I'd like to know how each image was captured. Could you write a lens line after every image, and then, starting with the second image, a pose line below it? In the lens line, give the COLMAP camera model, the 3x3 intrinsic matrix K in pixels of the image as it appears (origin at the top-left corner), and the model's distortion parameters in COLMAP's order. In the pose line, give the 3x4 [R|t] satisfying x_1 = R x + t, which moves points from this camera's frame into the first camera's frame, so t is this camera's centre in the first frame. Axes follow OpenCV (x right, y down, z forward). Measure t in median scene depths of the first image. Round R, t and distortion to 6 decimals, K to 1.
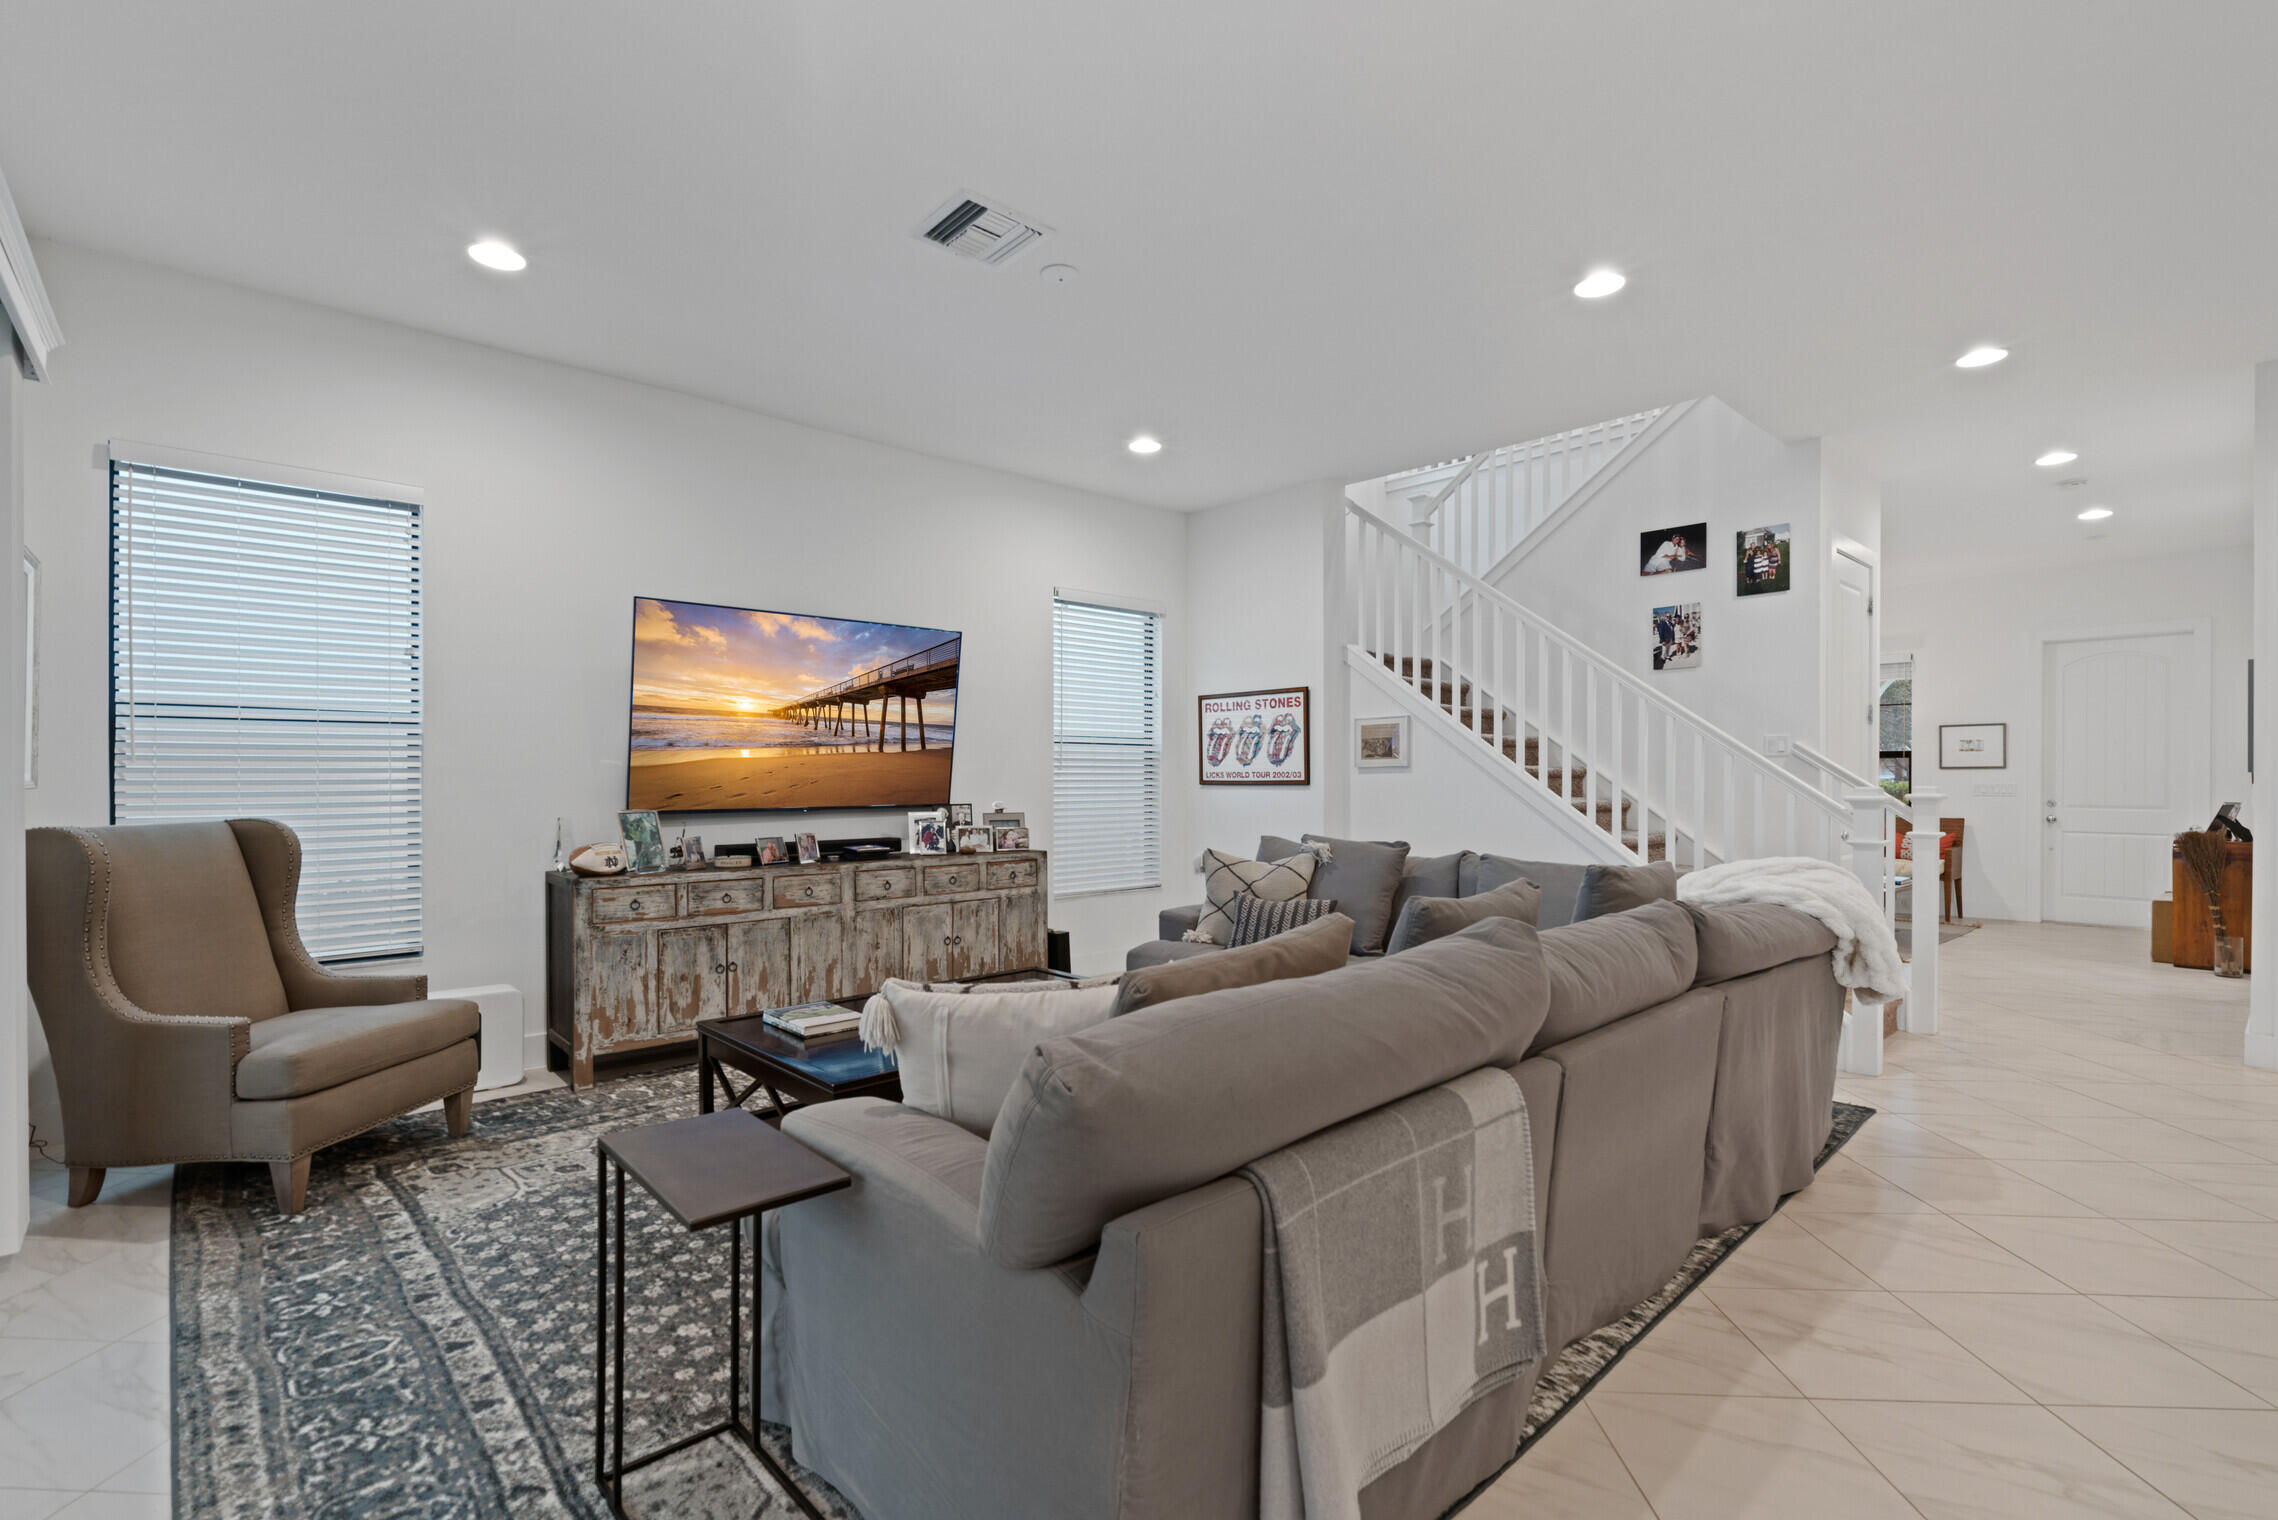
lens RADIAL K [[1033.3, 0, 1135.8], [0, 1033.3, 784.3], [0, 0, 1]] dist [-0.003276, 0.000286]
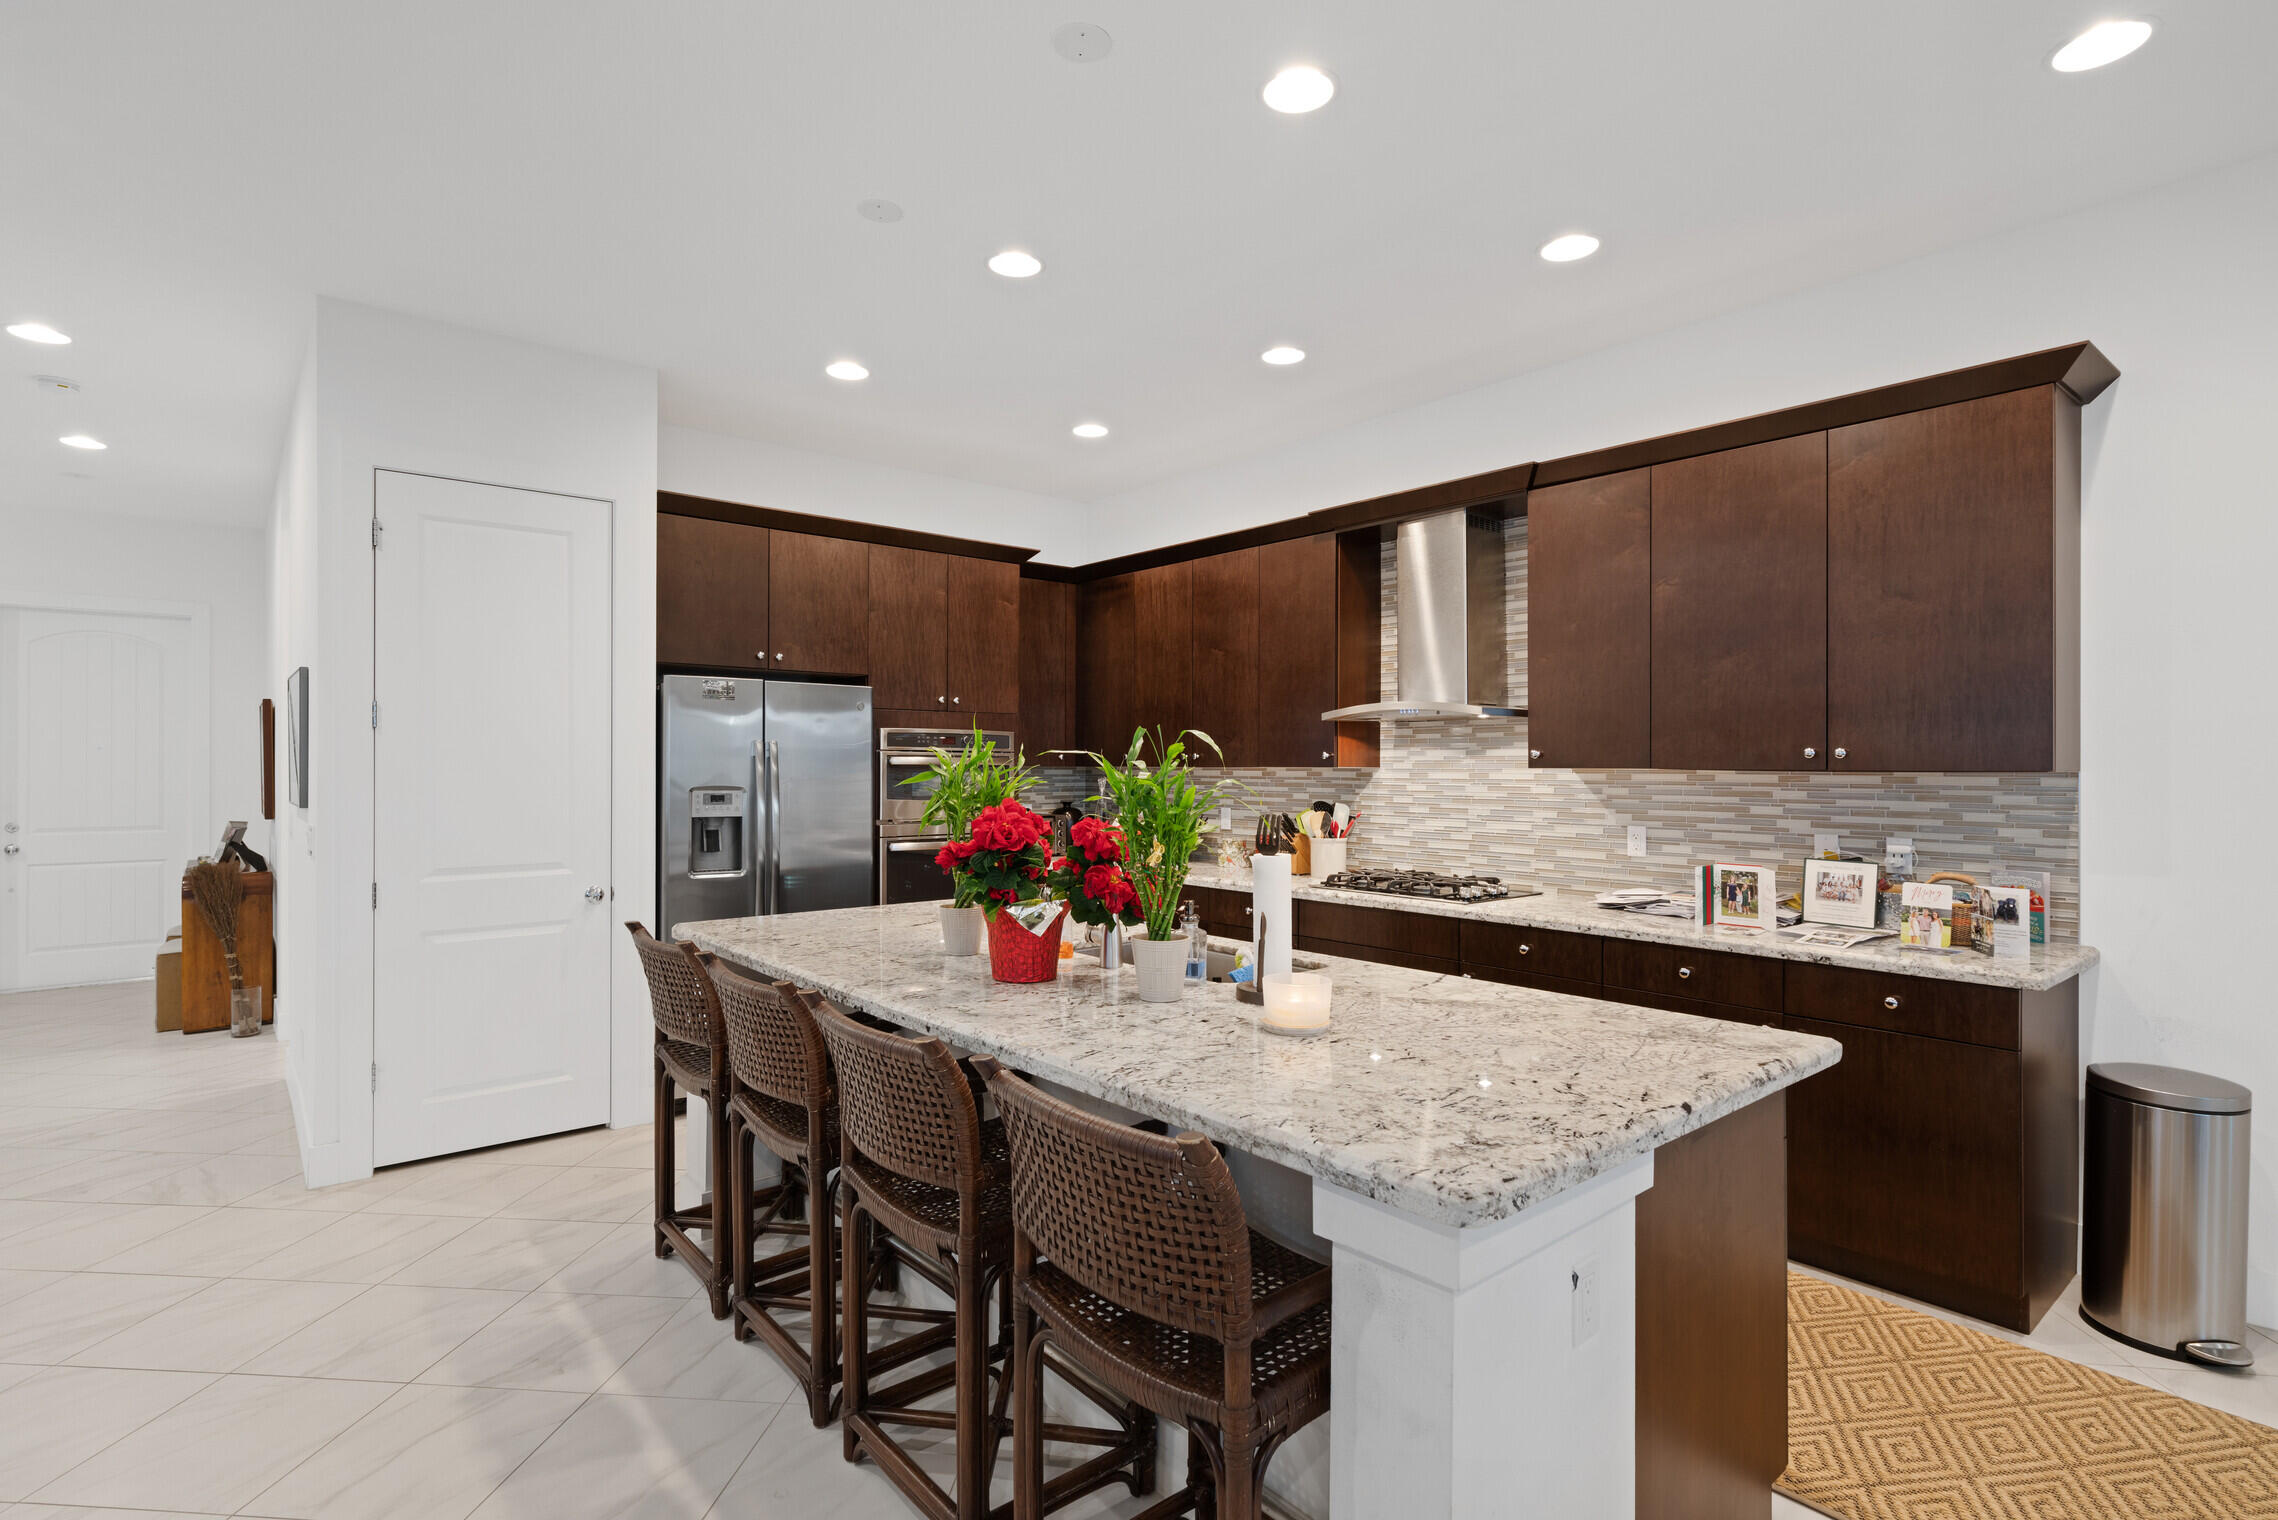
lens RADIAL K [[1103.0, 0, 1139.0], [0, 1103.0, 760.0], [0, 0, 1]] dist [0.001642, 0.000238]
pose [[0.038236, 0.002085, 0.999267, 0.224366], [0.005221, 0.999984, -0.002286, -0.038975], [-0.999255, 0.005305, 0.038225, 0.282672]]
